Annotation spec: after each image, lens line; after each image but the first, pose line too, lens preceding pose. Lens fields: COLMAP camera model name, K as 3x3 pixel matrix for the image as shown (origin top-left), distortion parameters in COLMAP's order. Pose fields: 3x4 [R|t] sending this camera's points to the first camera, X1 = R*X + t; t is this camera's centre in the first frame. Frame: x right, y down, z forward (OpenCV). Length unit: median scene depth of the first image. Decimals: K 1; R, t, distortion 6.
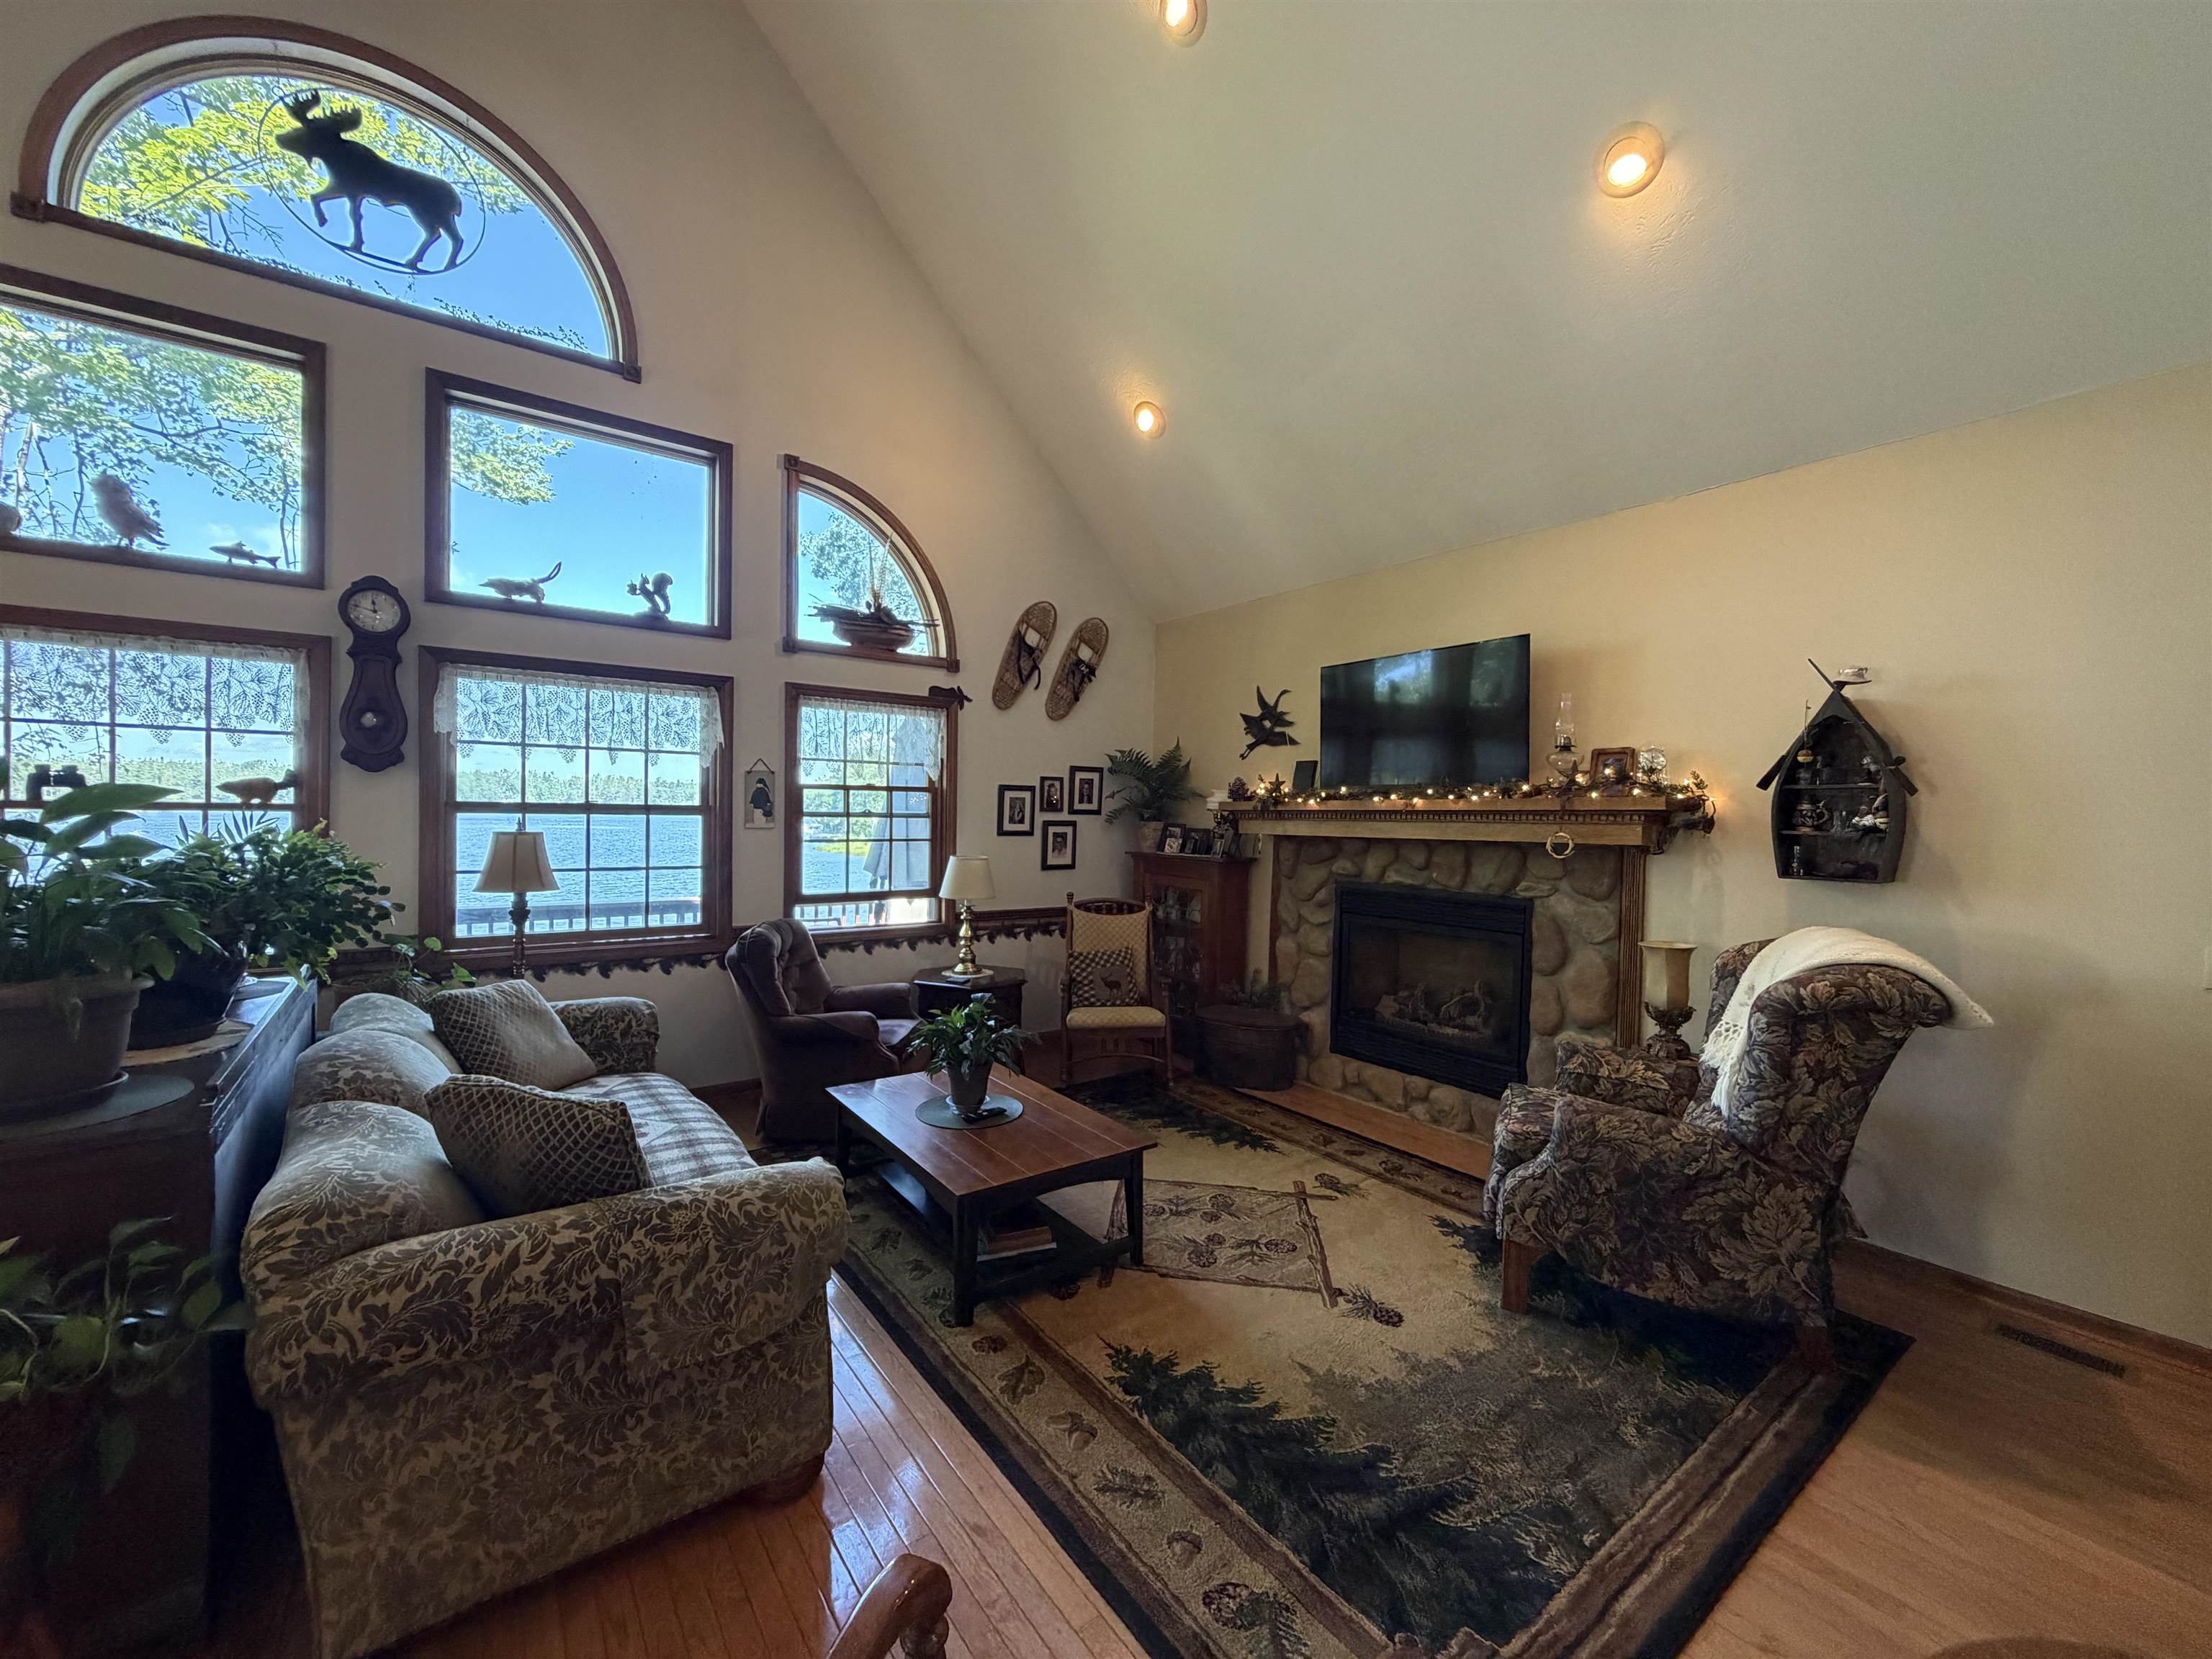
lens RADIAL K [[882.2, 0, 1098.6], [0, 882.2, 821.0], [0, 0, 1]] dist [-0.000820, -0.000038]
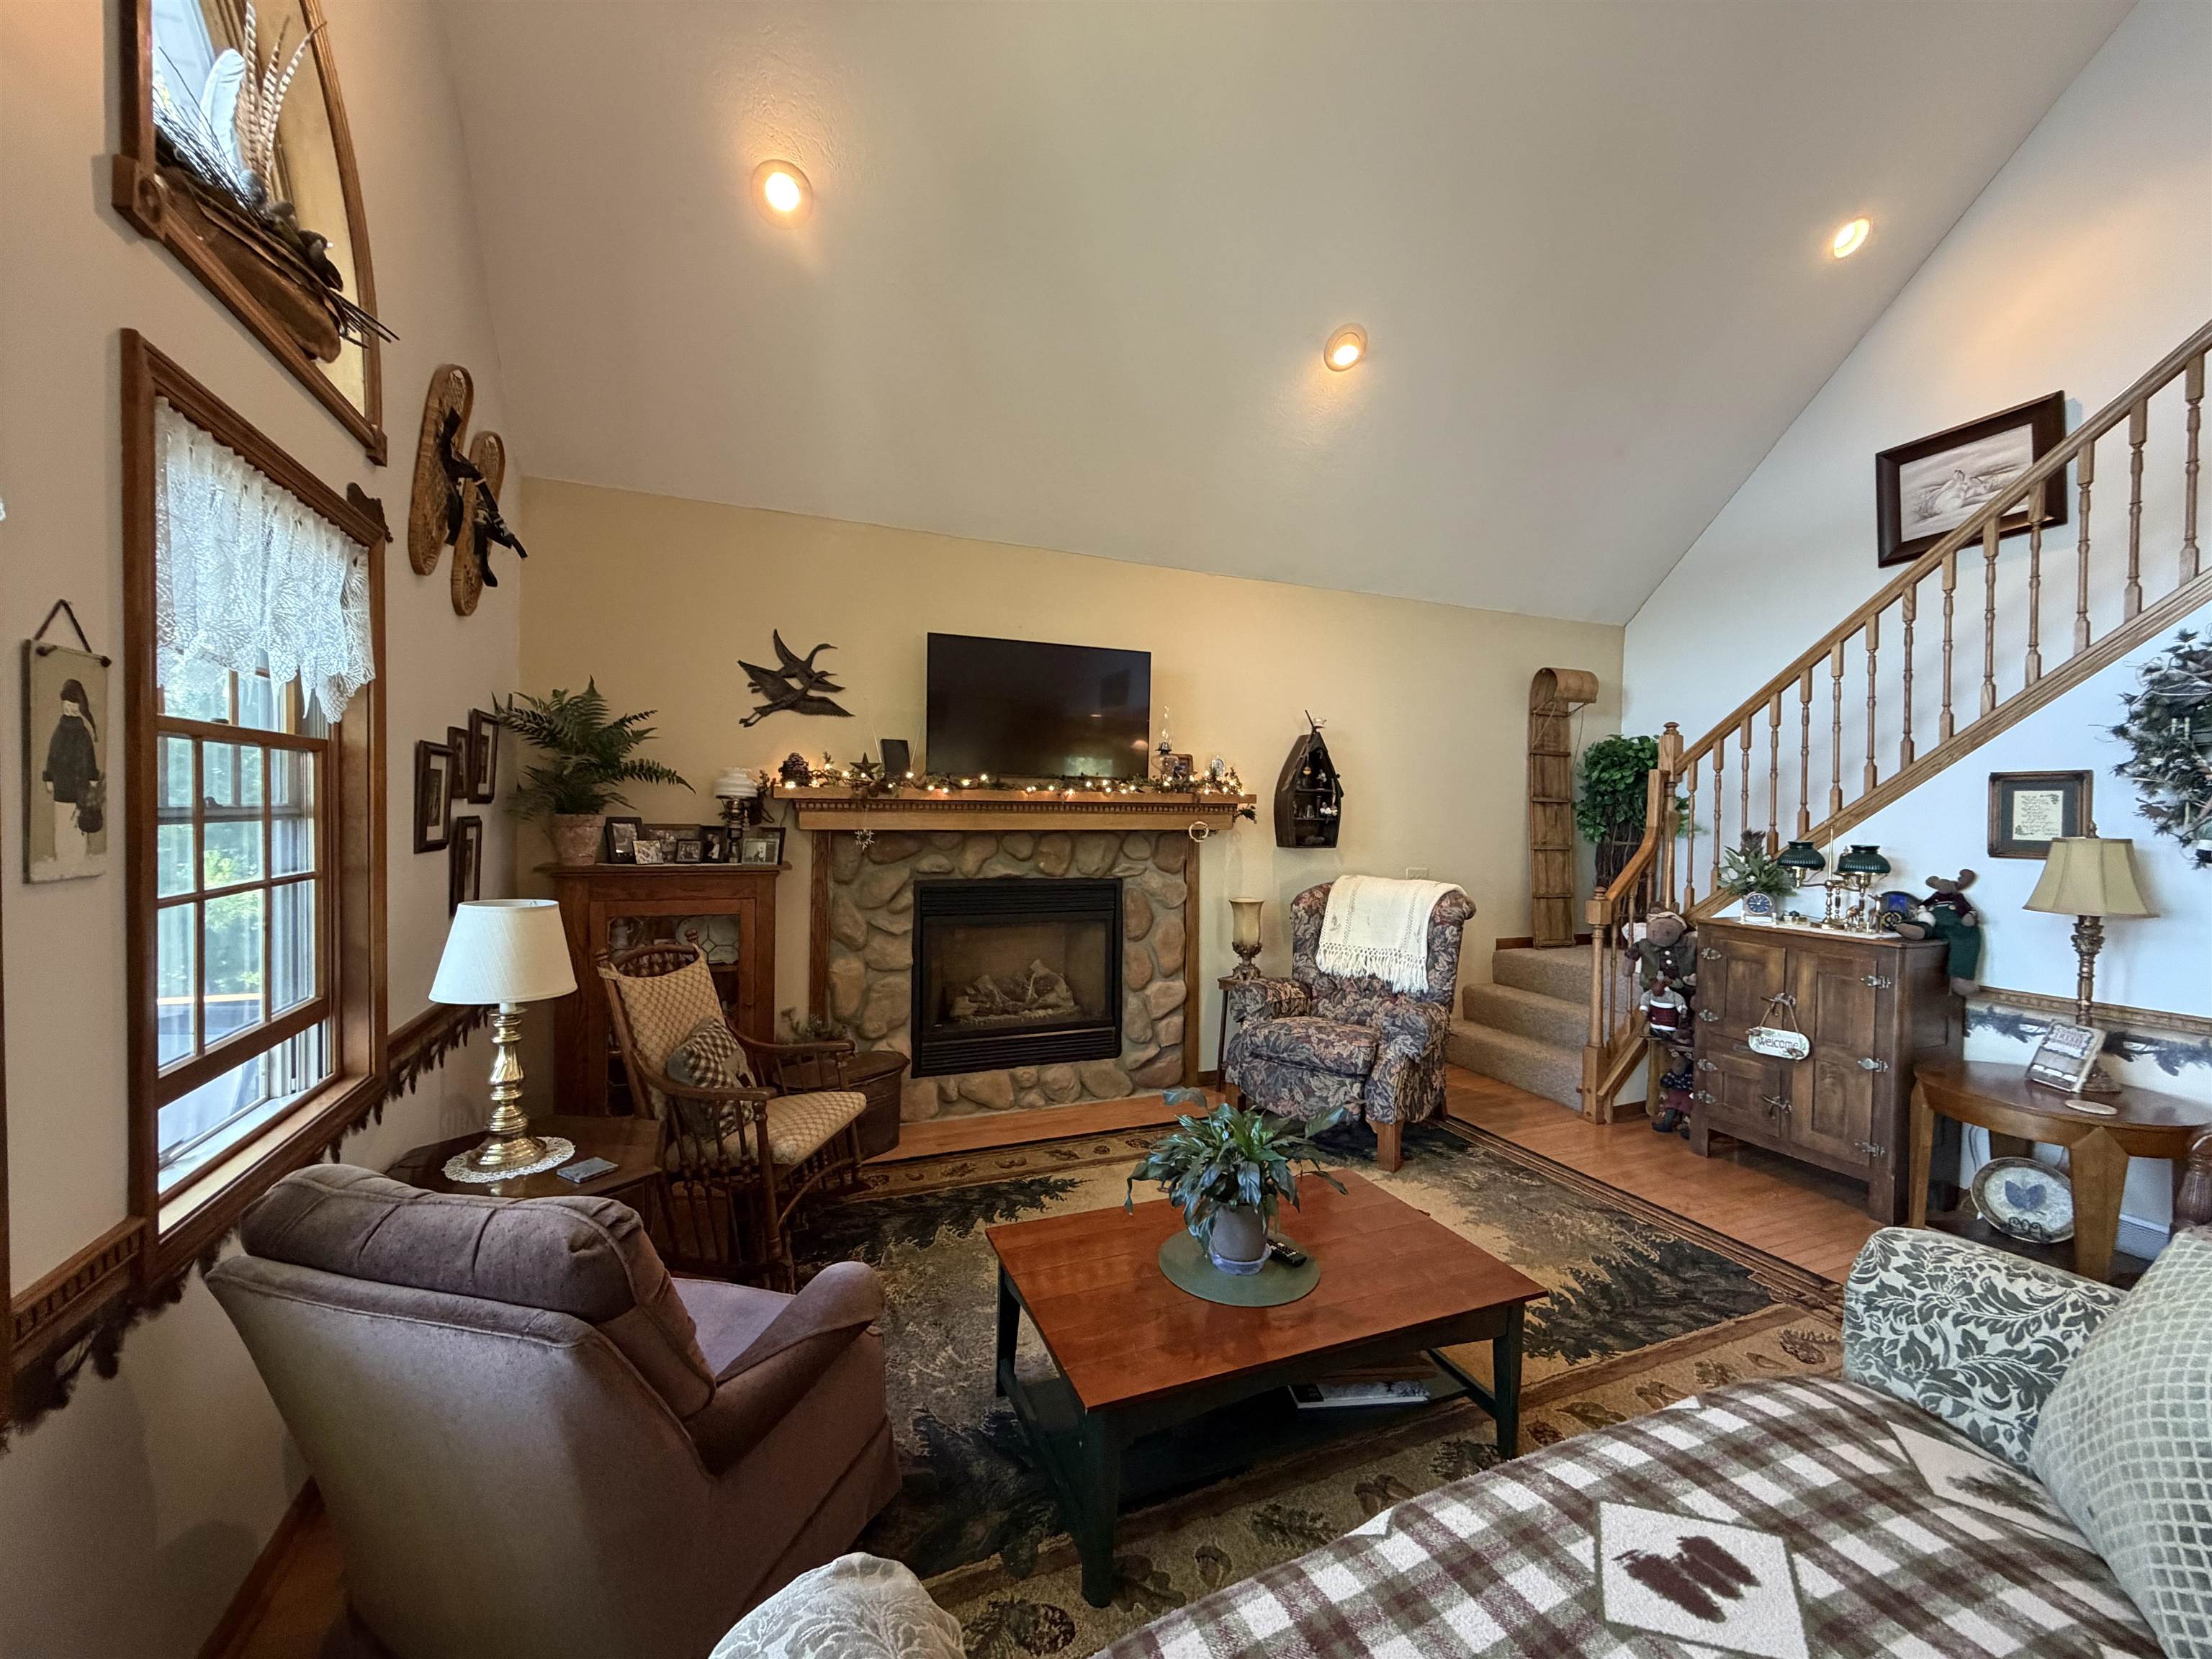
lens RADIAL K [[882.2, 0, 1098.6], [0, 882.2, 821.0], [0, 0, 1]] dist [-0.000820, -0.000038]
pose [[0.233933, -0.025943, 0.971907, -0.581332], [-0.005005, 0.999599, 0.027887, -0.017385], [-0.972240, -0.011388, 0.233709, 0.681535]]
